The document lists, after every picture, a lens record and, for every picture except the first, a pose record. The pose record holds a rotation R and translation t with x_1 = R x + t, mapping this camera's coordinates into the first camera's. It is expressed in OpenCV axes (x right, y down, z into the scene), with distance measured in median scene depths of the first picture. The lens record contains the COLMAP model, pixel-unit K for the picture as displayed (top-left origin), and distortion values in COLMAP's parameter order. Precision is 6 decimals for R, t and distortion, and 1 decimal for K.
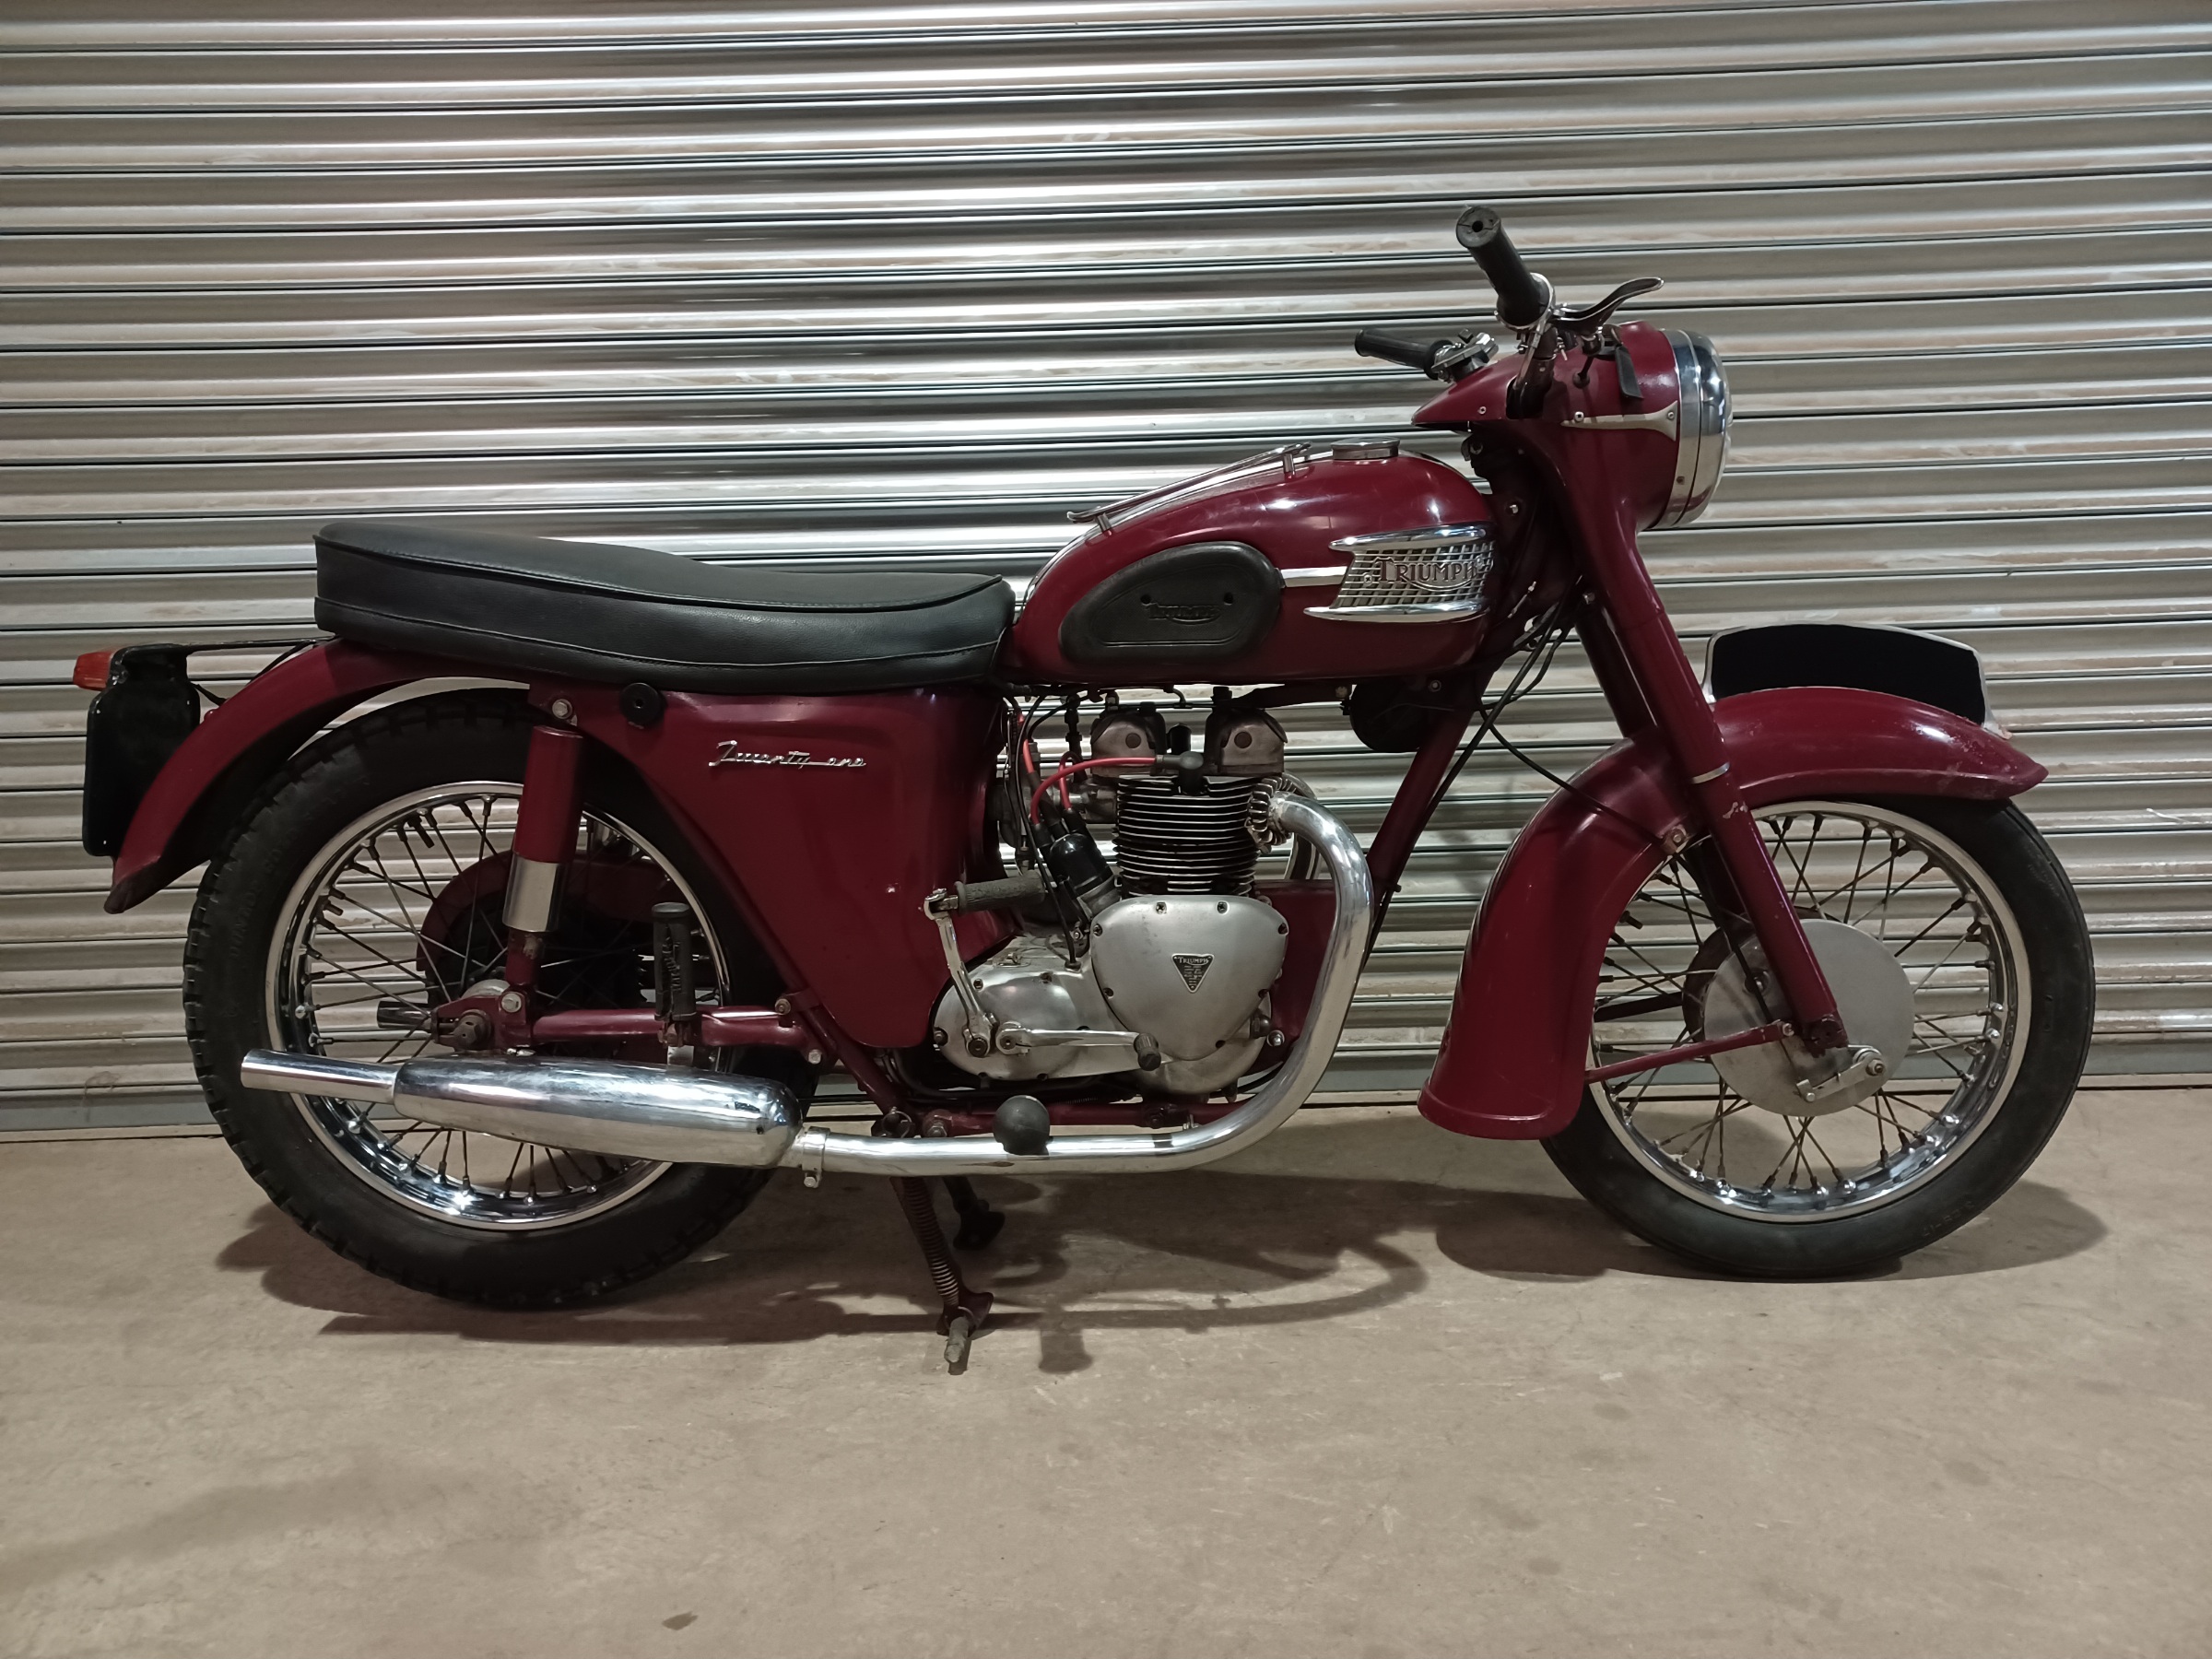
lens RADIAL K [[1563.8, 0, 1127.3], [0, 1563.8, 832.2], [0, 0, 1]] dist [0.013730, 0.017533]
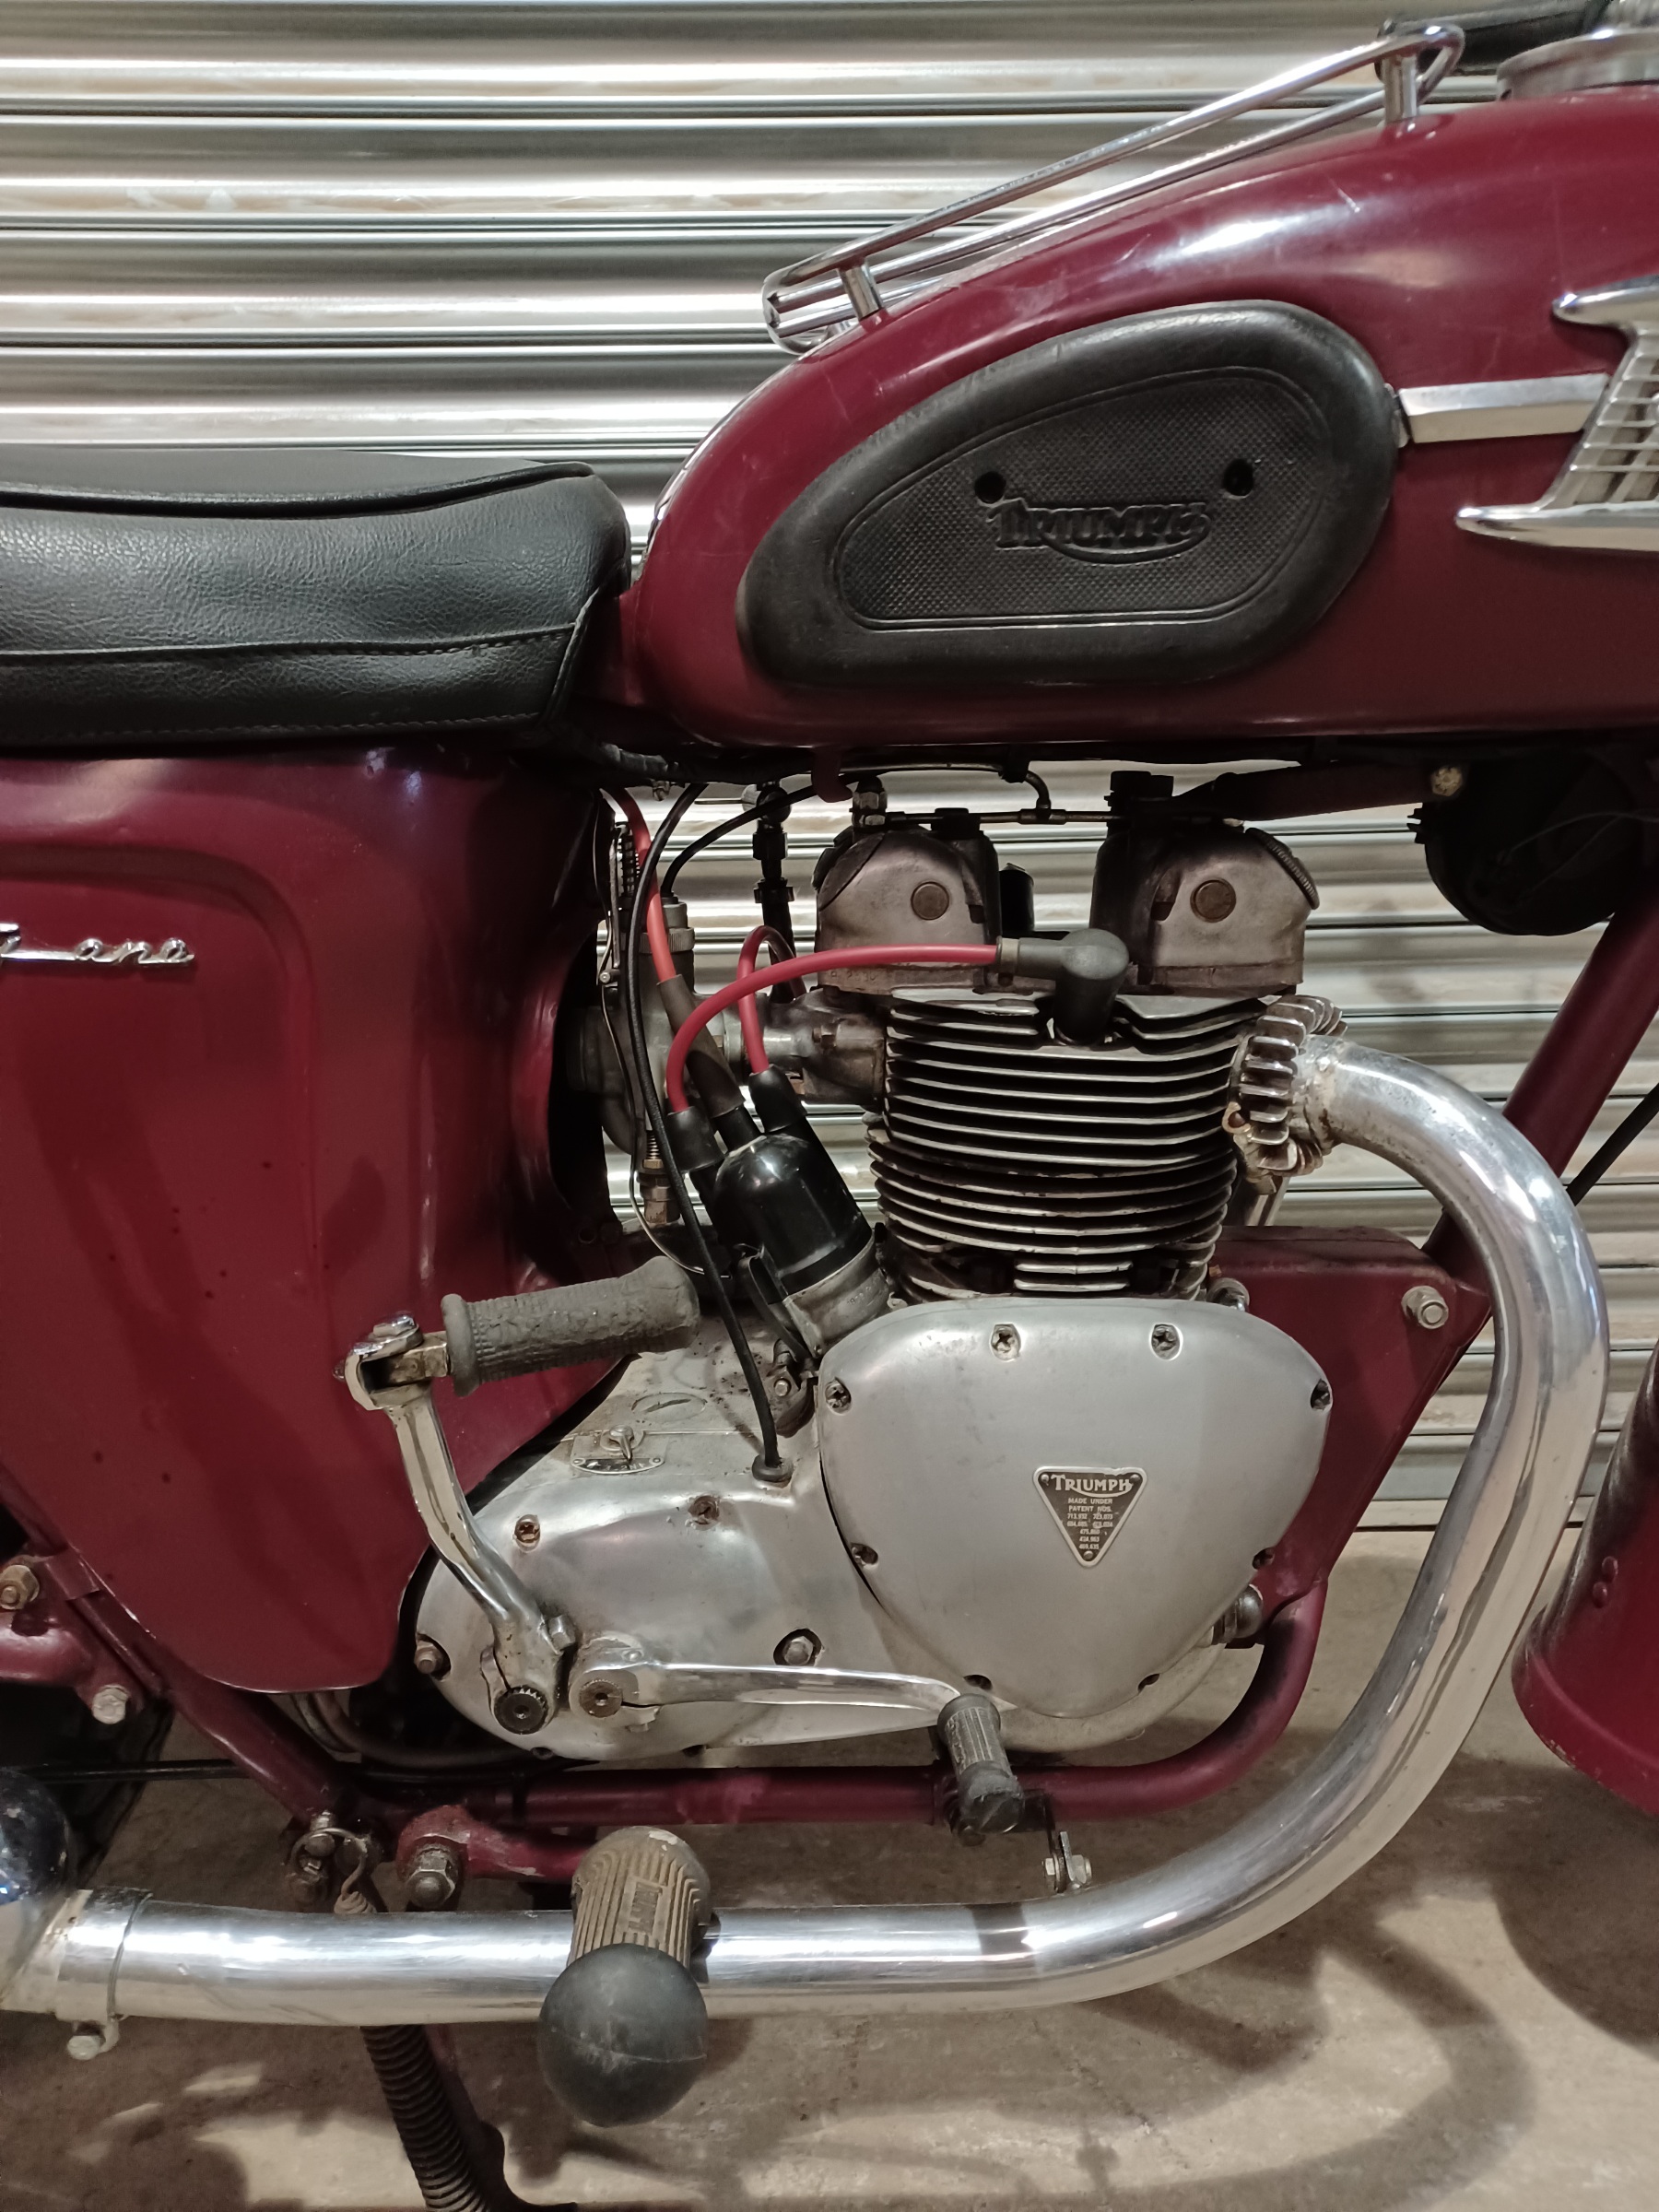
lens RADIAL K [[1563.8, 0, 851.6], [0, 1563.8, 1108.8], [0, 0, 1]] dist [0.013730, 0.017533]
pose [[0.999633, 0.006099, 0.026402, -0.025000], [-0.007863, 0.997704, 0.067265, -0.031795], [-0.025932, -0.067448, 0.997386, 0.591535]]
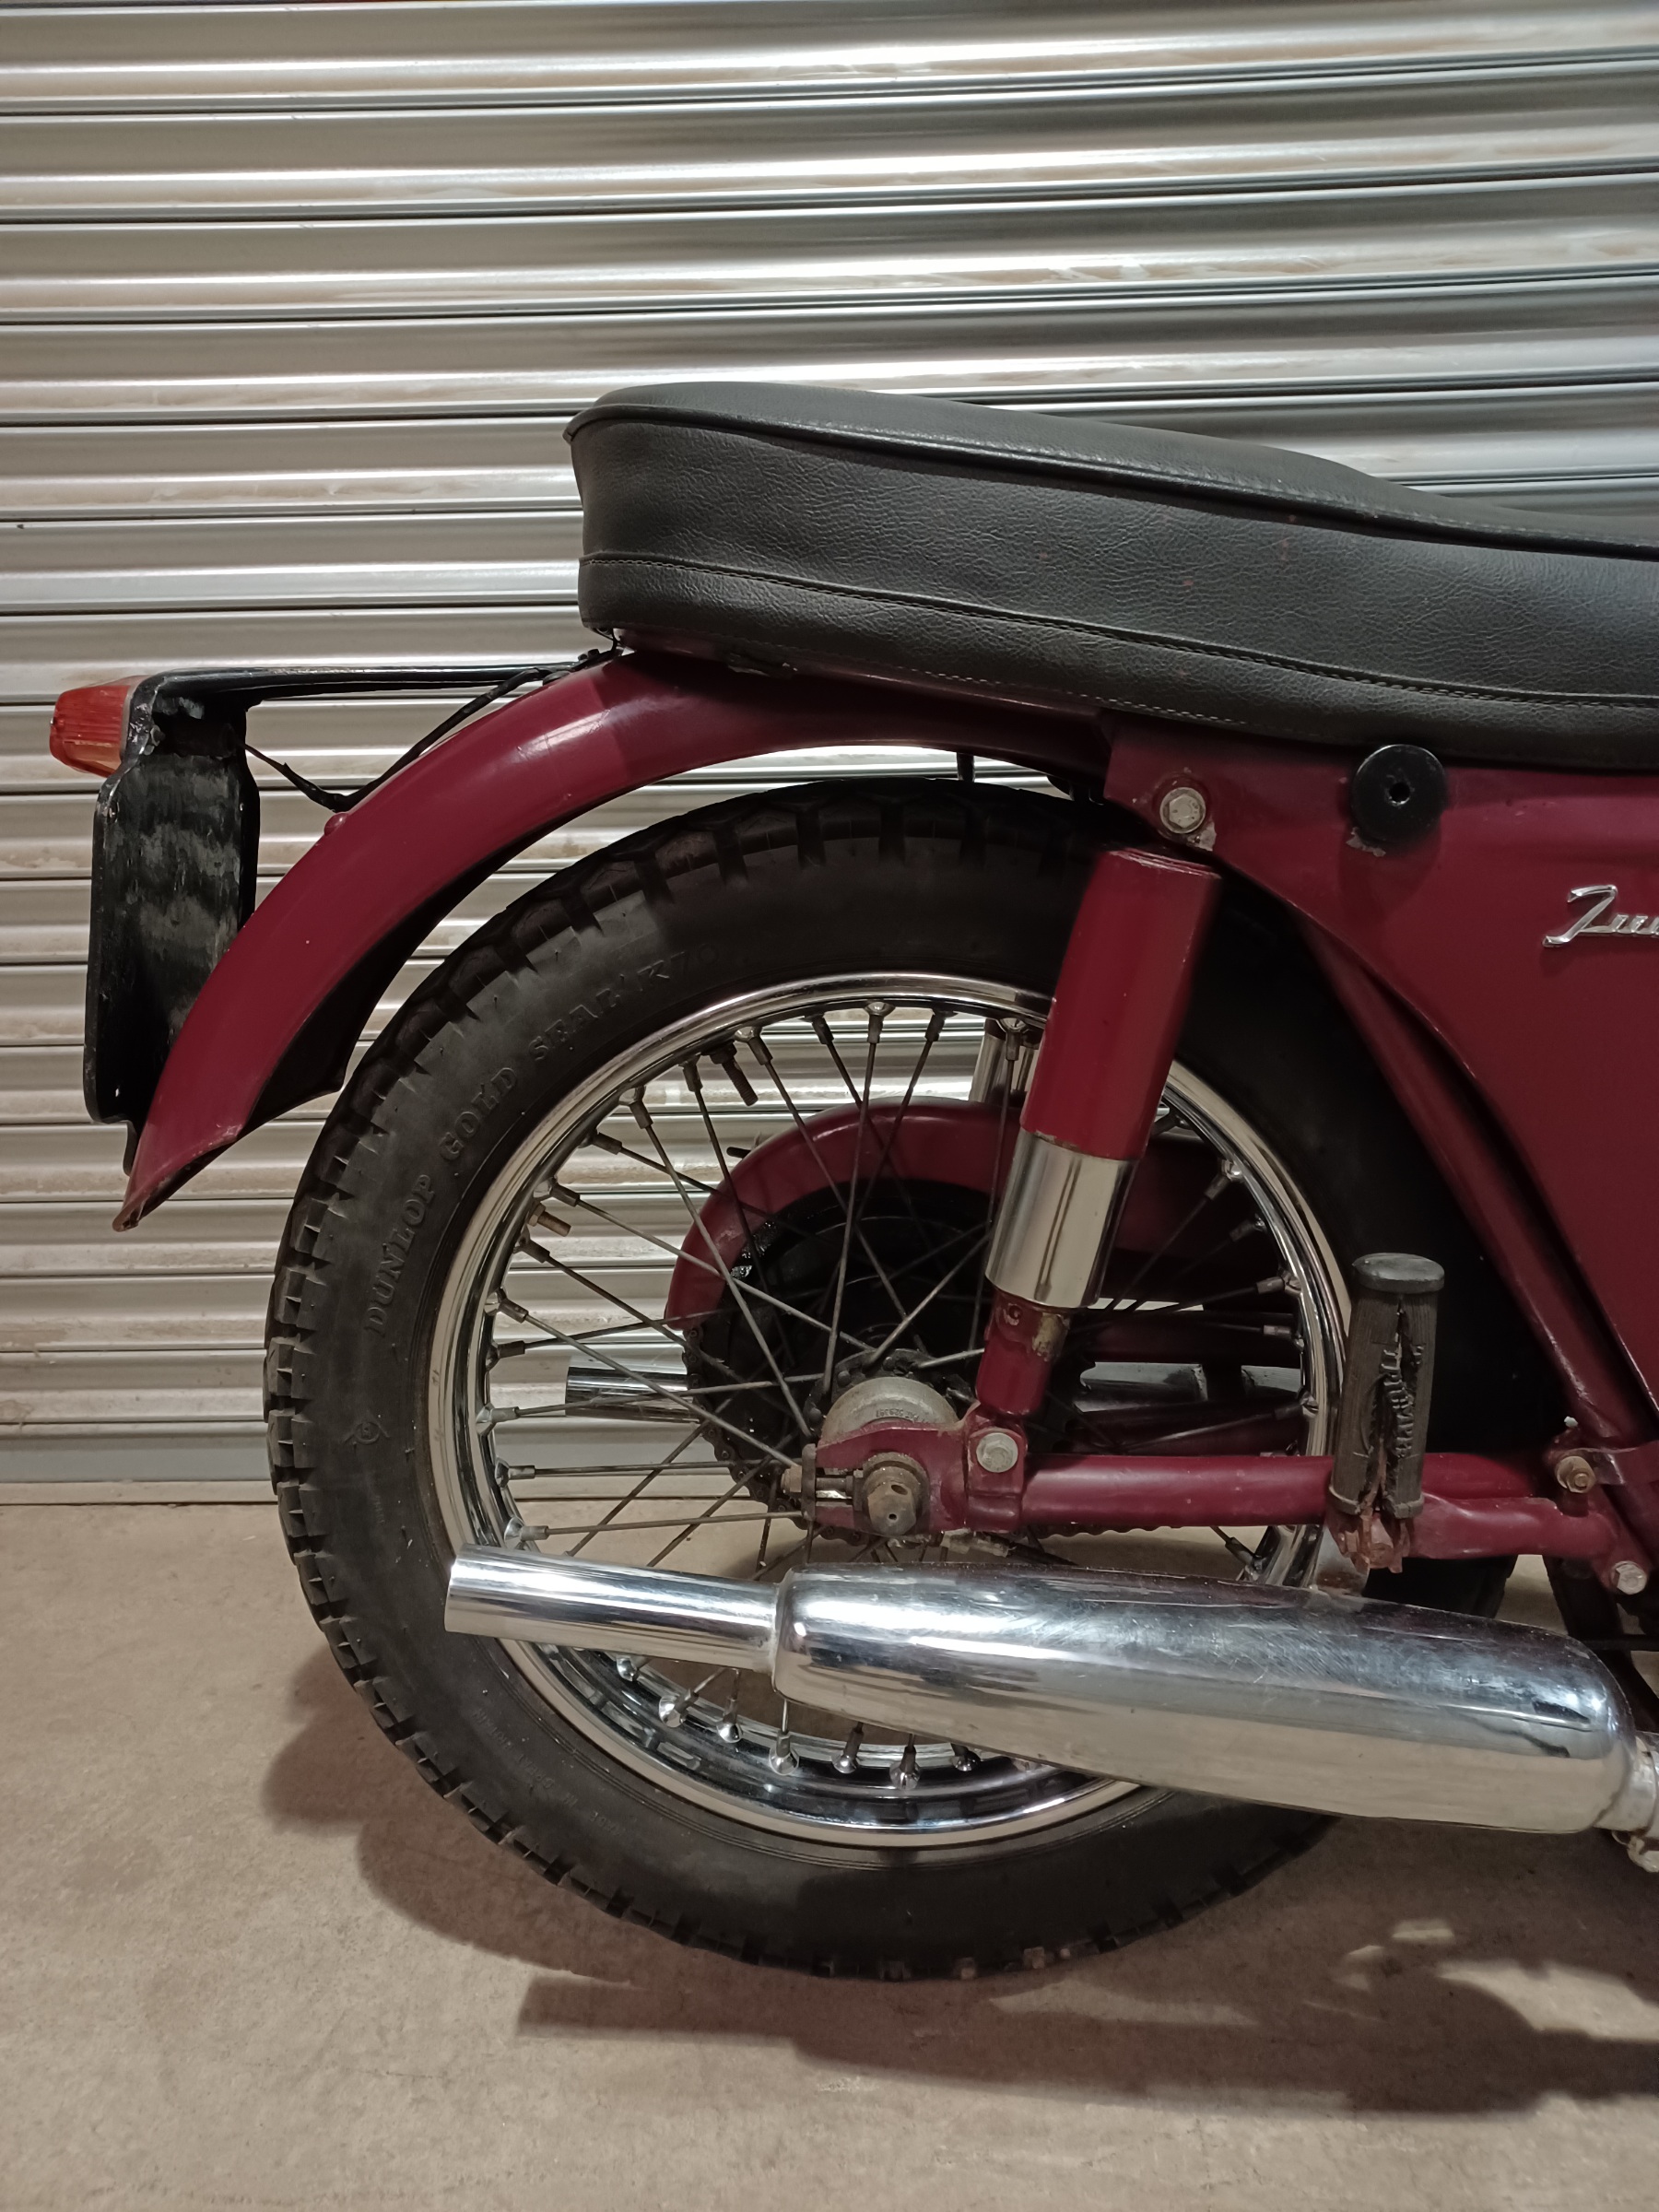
lens RADIAL K [[1563.8, 0, 838.1], [0, 1563.8, 1111.5], [0, 0, 1]] dist [0.013730, 0.017533]
pose [[0.999645, 0.012416, -0.023583, -0.412557], [-0.010787, 0.997628, 0.067981, -0.022332], [0.024371, -0.067703, 0.997408, 0.520833]]
